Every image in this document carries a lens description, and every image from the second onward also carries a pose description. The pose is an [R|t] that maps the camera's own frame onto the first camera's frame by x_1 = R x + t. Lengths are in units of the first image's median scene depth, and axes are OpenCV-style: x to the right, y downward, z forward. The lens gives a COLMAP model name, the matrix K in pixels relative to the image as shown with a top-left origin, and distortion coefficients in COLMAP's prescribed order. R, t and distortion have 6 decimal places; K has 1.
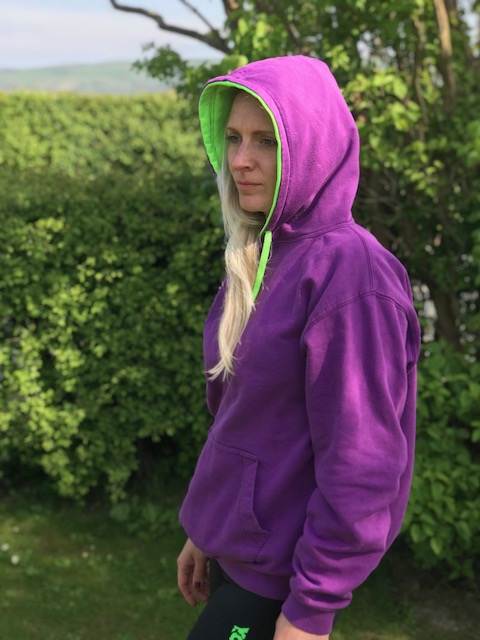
lens RADIAL K [[1062.3, 0, 240.0], [0, 1062.3, 320.0], [0, 0, 1]] dist [0.054439, 0.078202]
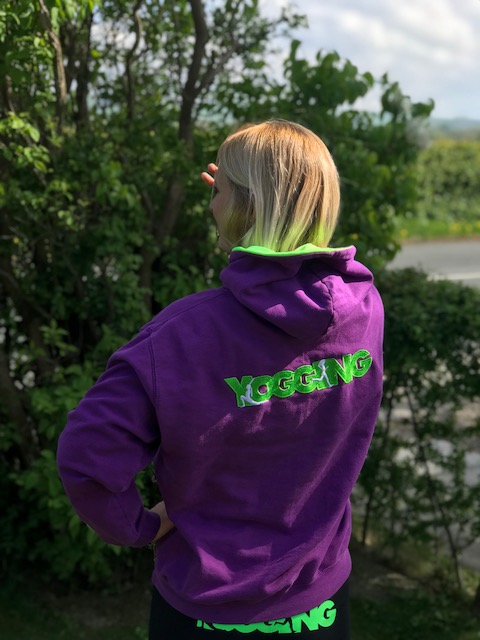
lens RADIAL K [[1052.0, 0, 243.4], [0, 1052.0, 316.8], [0, 0, 1]] dist [0.077902, -0.029919]
pose [[0.788760, -0.075777, 0.610013, -0.306687], [0.091577, 0.995784, 0.005288, -0.016762], [-0.607842, 0.051692, 0.792374, 0.035534]]
